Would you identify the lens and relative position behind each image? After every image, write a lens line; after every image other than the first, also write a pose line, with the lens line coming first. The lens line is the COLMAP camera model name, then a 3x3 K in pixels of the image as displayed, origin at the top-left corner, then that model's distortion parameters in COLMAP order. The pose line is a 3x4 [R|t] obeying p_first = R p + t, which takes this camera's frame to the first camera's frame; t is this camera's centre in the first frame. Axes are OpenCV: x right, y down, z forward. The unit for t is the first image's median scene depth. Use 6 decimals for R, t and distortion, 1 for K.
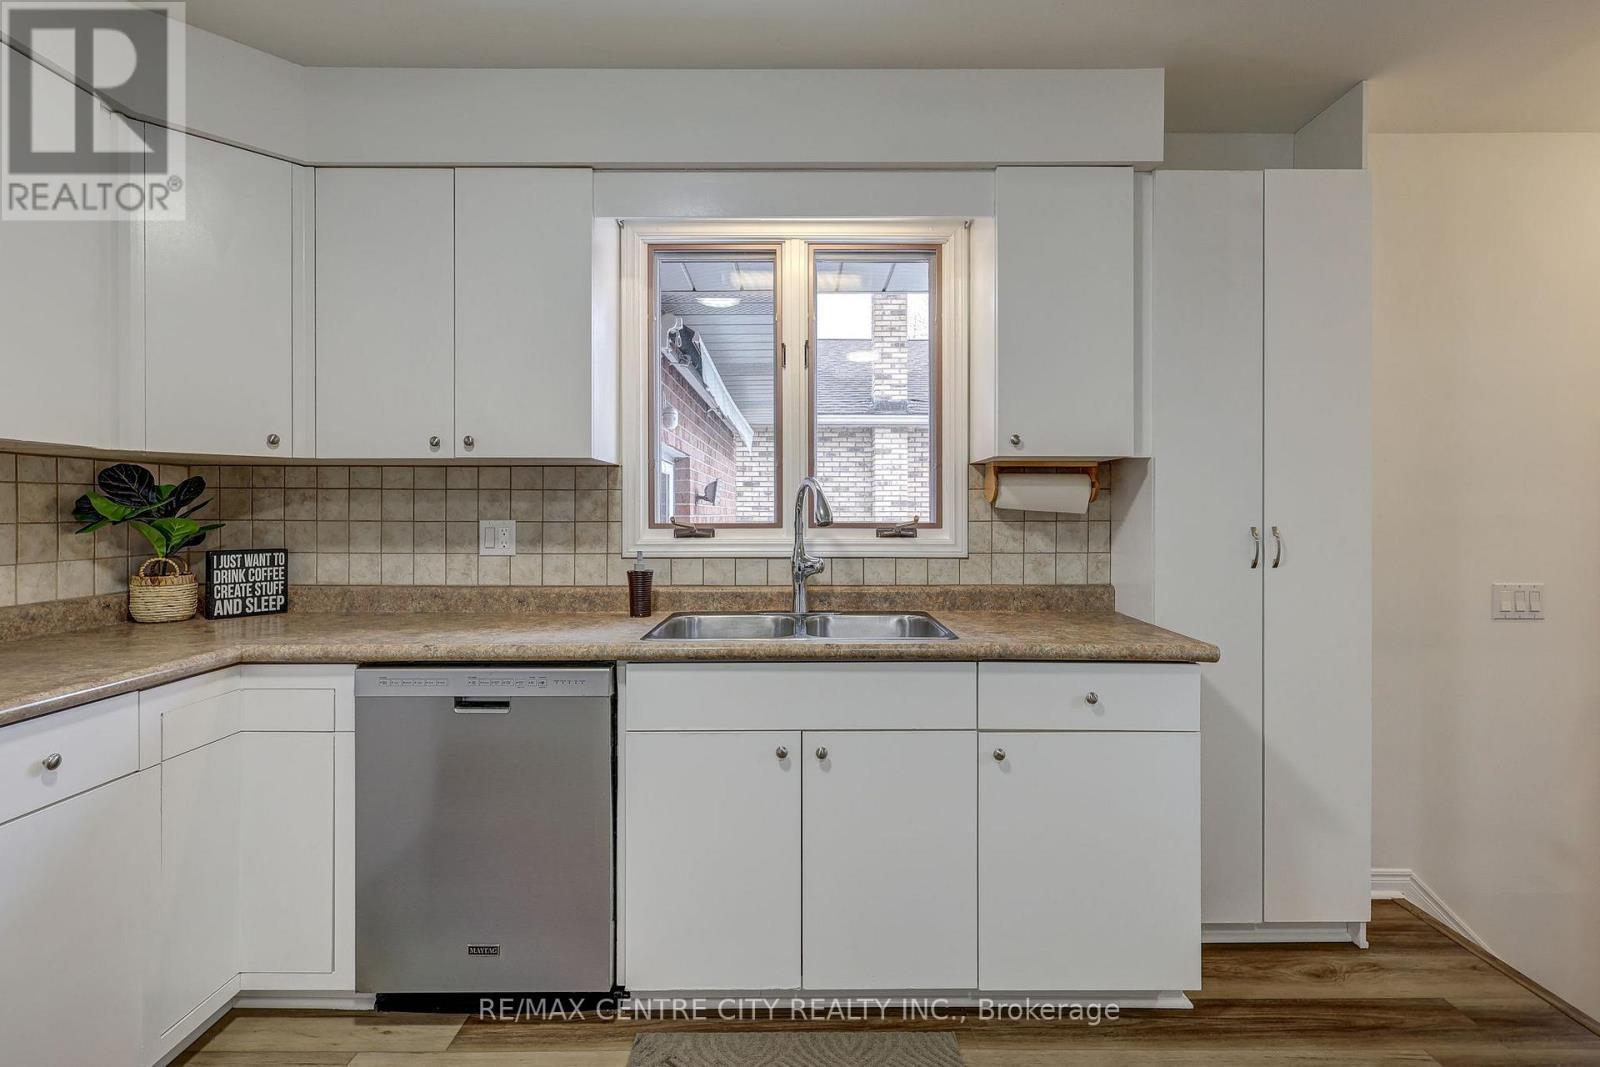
lens RADIAL K [[758.7, 0, 801.0], [0, 758.7, 514.2], [0, 0, 1]] dist [-0.000466, 0.000143]
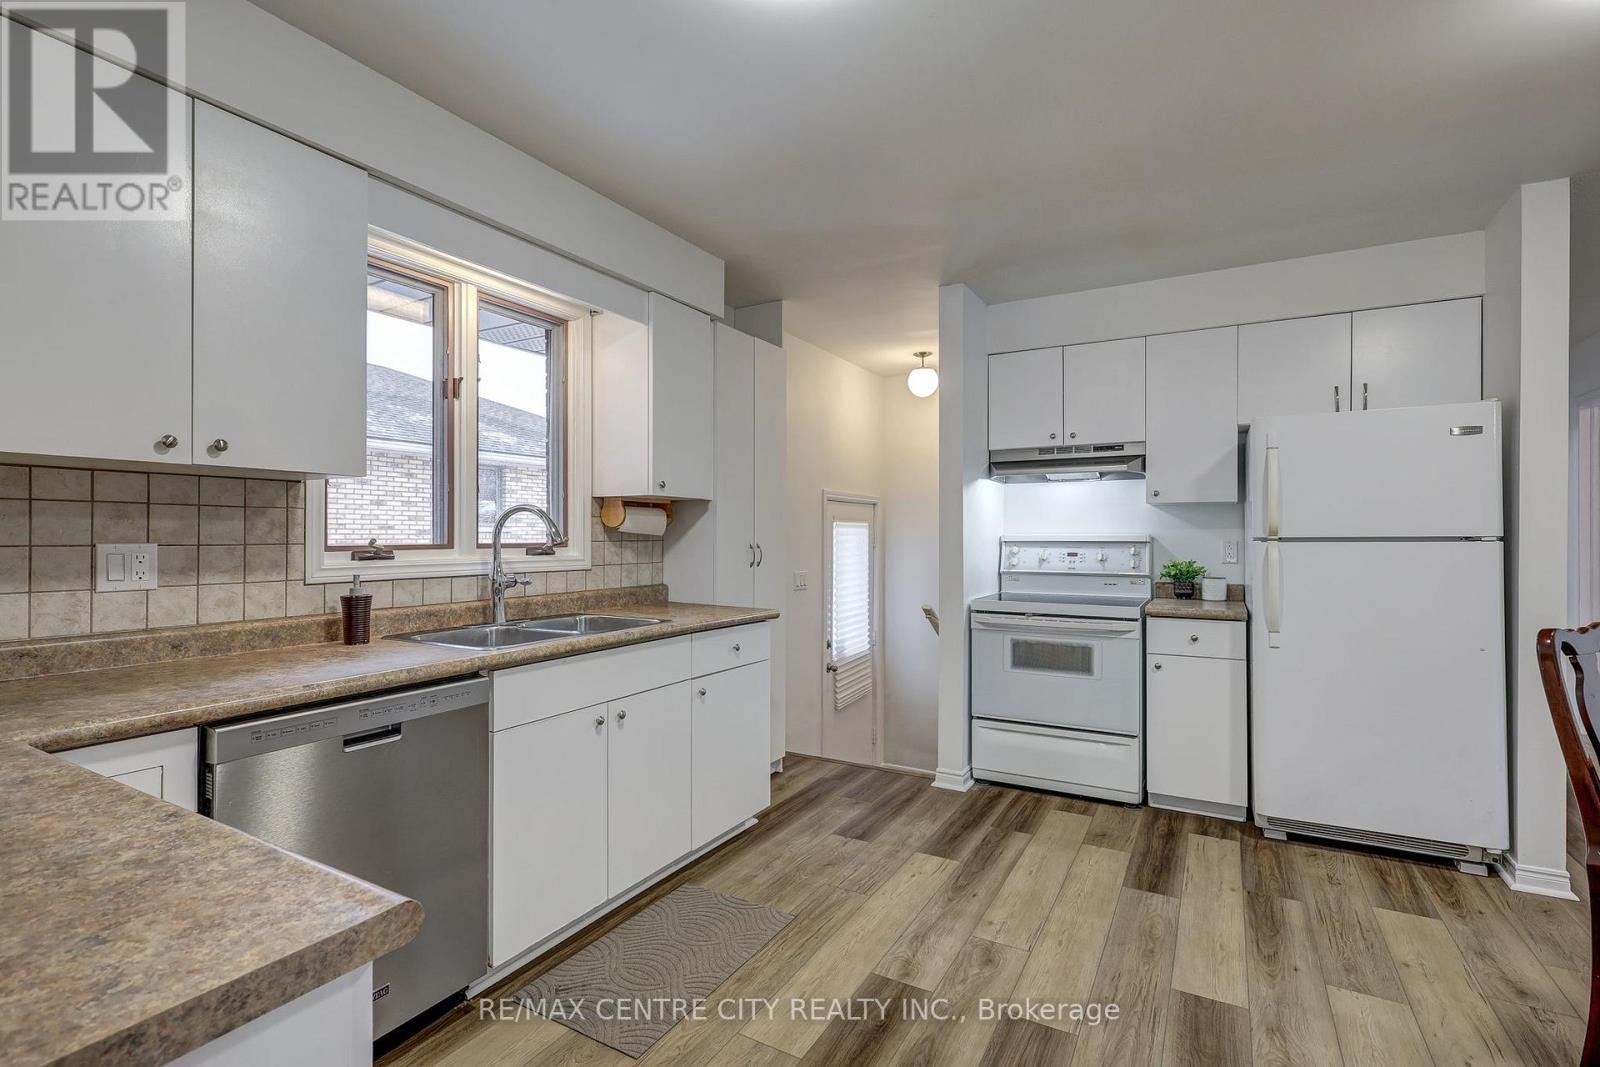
lens RADIAL K [[743.8, 0, 793.8], [0, 743.8, 536.0], [0, 0, 1]] dist [0.001542, 0.000122]
pose [[0.504441, -0.000018, 0.863446, -0.741865], [0.001196, 0.999999, -0.000677, 0.001648], [-0.863445, 0.001374, 0.504440, 0.060778]]
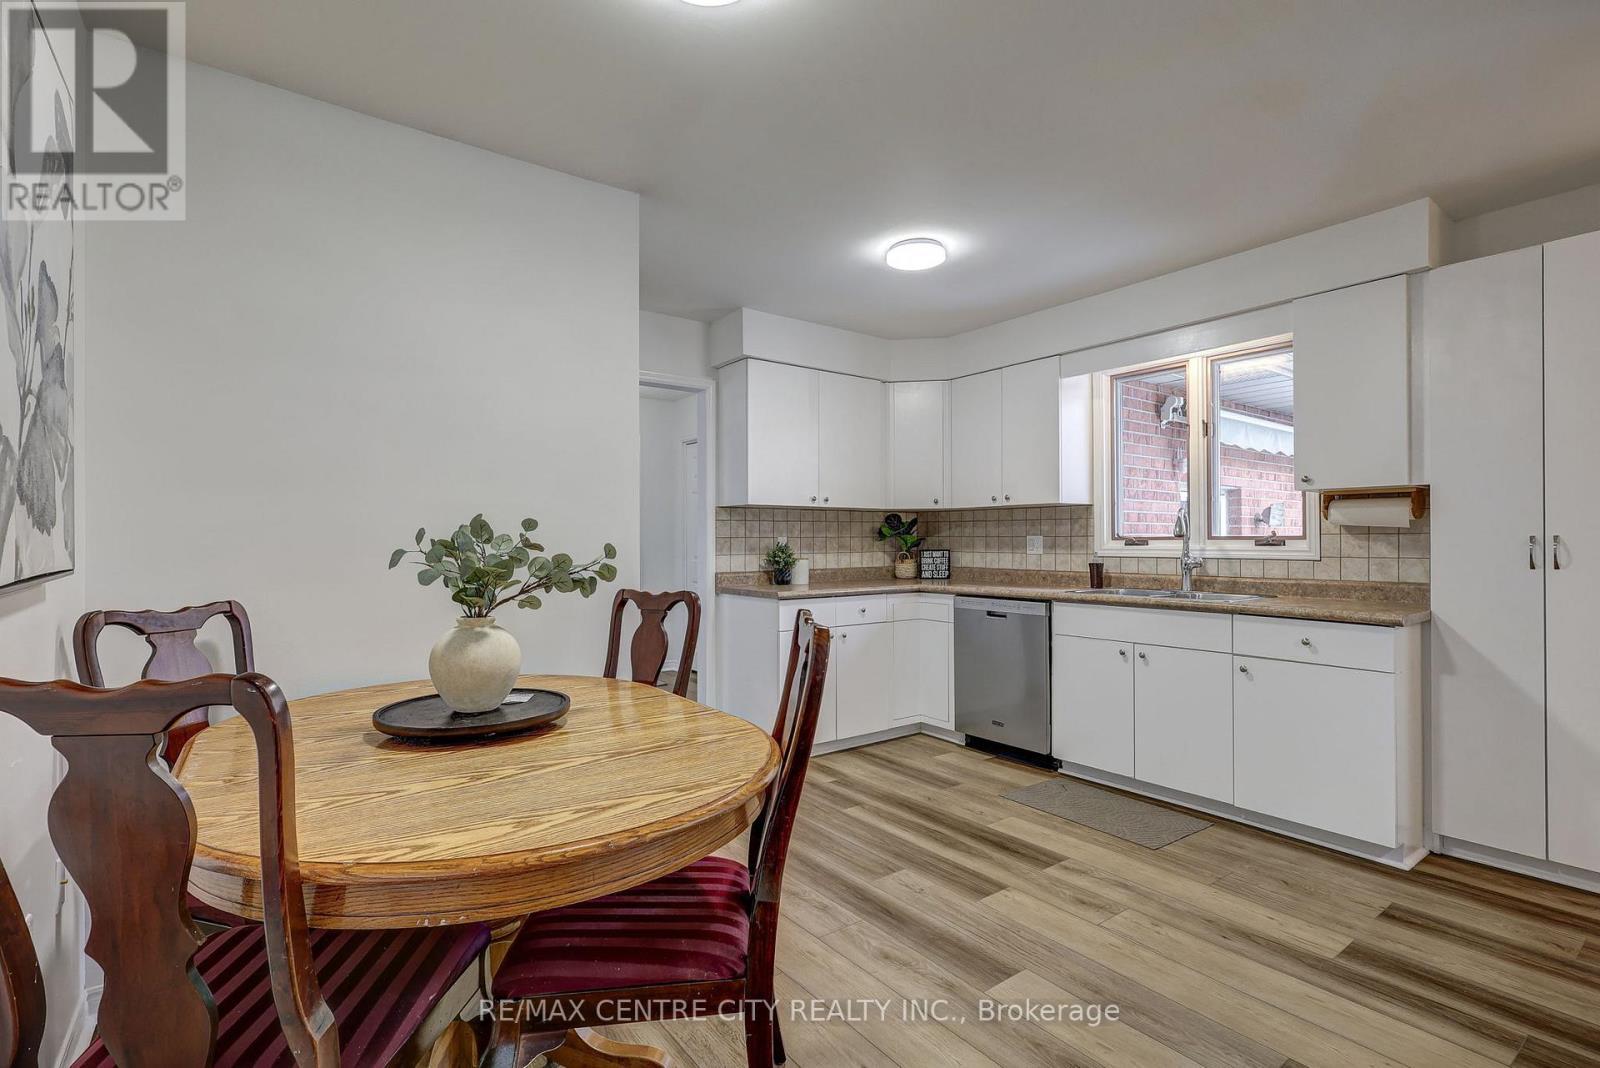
lens RADIAL K [[743.8, 0, 793.8], [0, 743.8, 536.5], [0, 0, 1]] dist [0.001542, 0.000122]
pose [[0.590898, -0.006188, -0.806723, 0.796201], [0.001424, 0.999977, -0.006627, 0.022443], [0.806745, 0.002767, 0.590893, -0.631896]]
